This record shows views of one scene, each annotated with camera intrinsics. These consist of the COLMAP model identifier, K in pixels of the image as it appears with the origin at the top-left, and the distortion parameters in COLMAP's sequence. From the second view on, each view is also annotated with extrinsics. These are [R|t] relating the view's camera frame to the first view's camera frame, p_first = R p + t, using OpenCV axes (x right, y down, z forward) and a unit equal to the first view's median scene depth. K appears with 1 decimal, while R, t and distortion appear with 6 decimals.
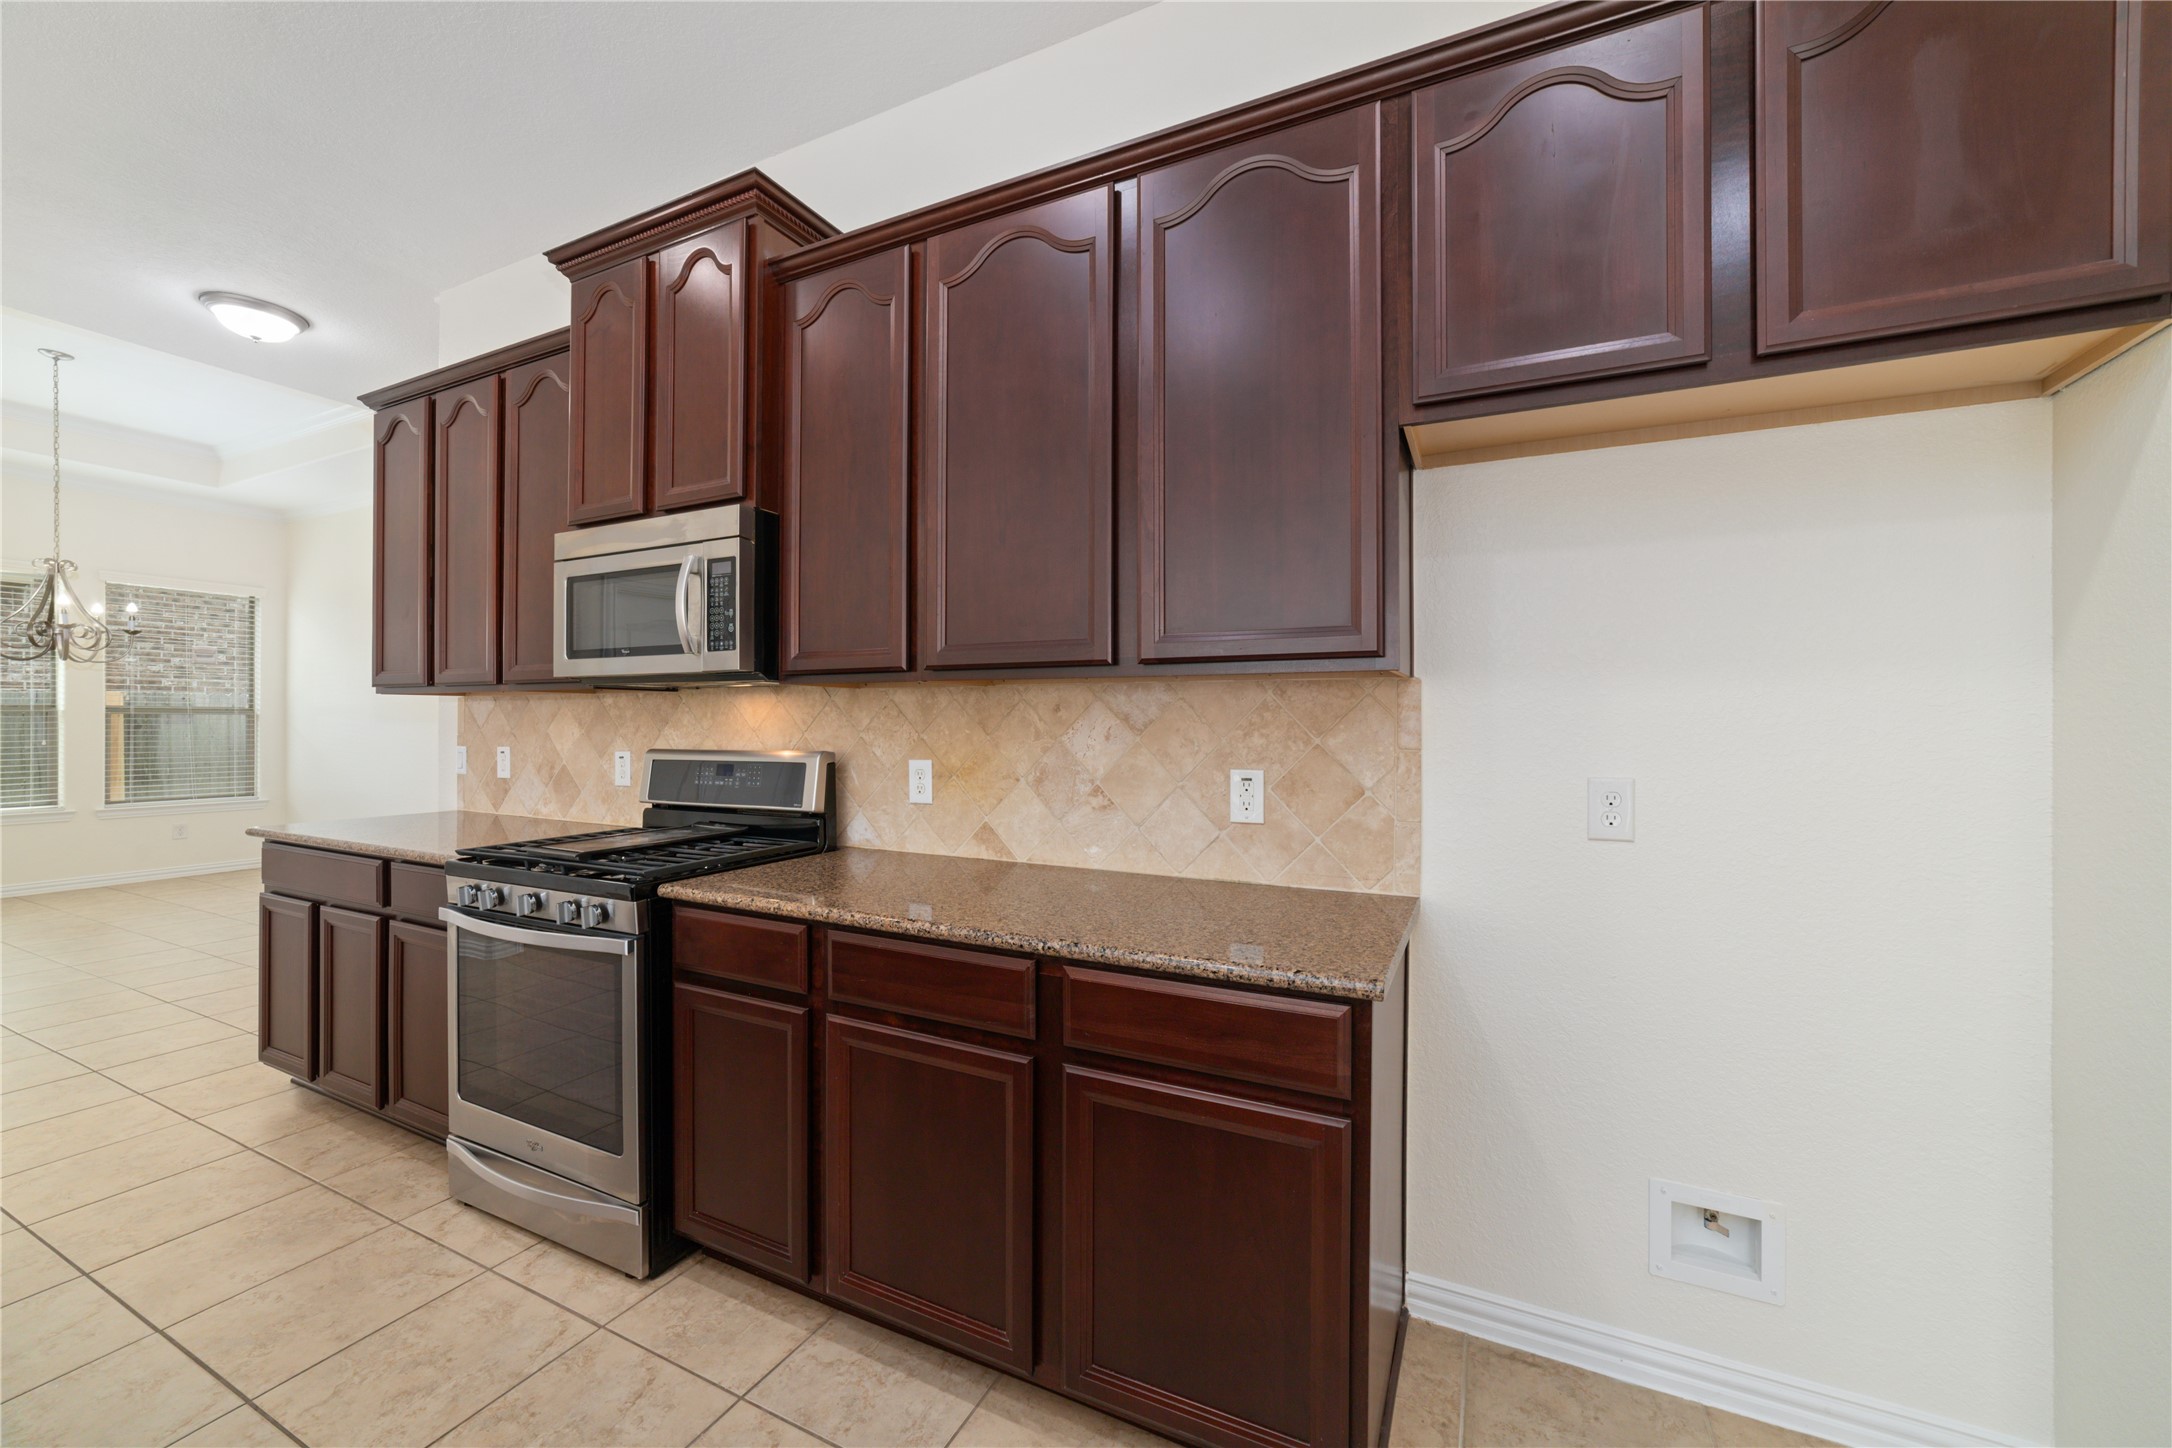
lens RADIAL K [[820.9, 0, 1102.1], [0, 820.9, 724.1], [0, 0, 1]] dist [-0.003693, 0.003619]
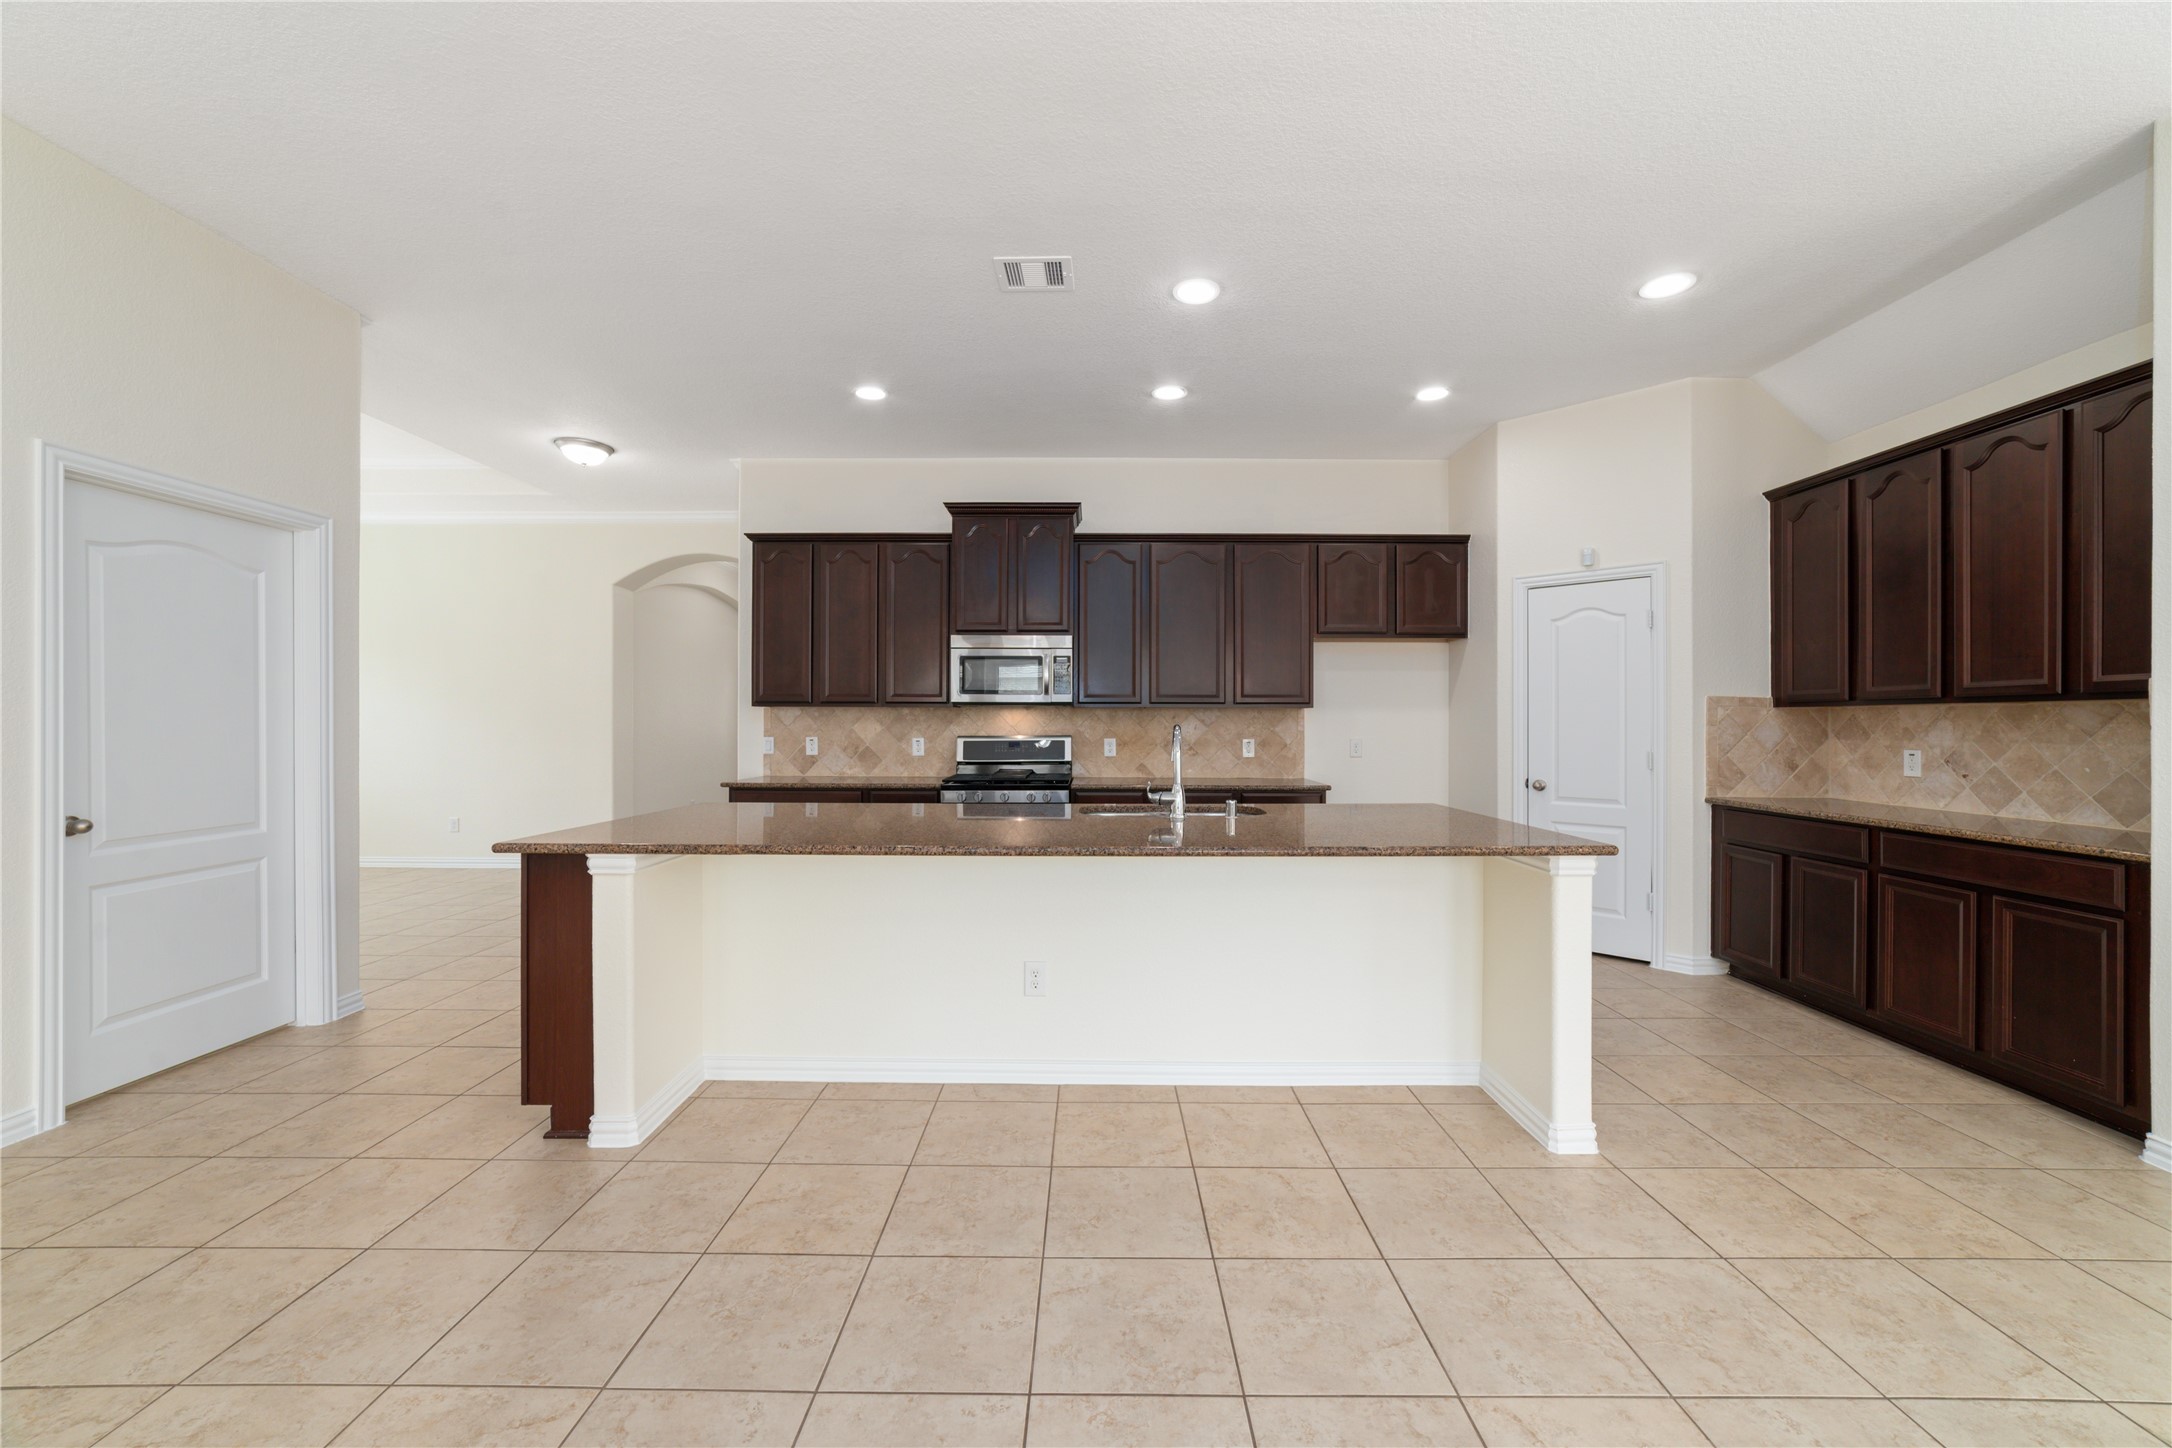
lens RADIAL K [[820.9, 0, 1102.1], [0, 820.9, 724.1], [0, 0, 1]] dist [-0.003693, 0.003619]
pose [[0.902681, -0.002899, 0.430300, -1.261774], [0.001809, 0.999994, 0.002942, -0.005191], [-0.430306, -0.001878, 0.902681, -1.138585]]
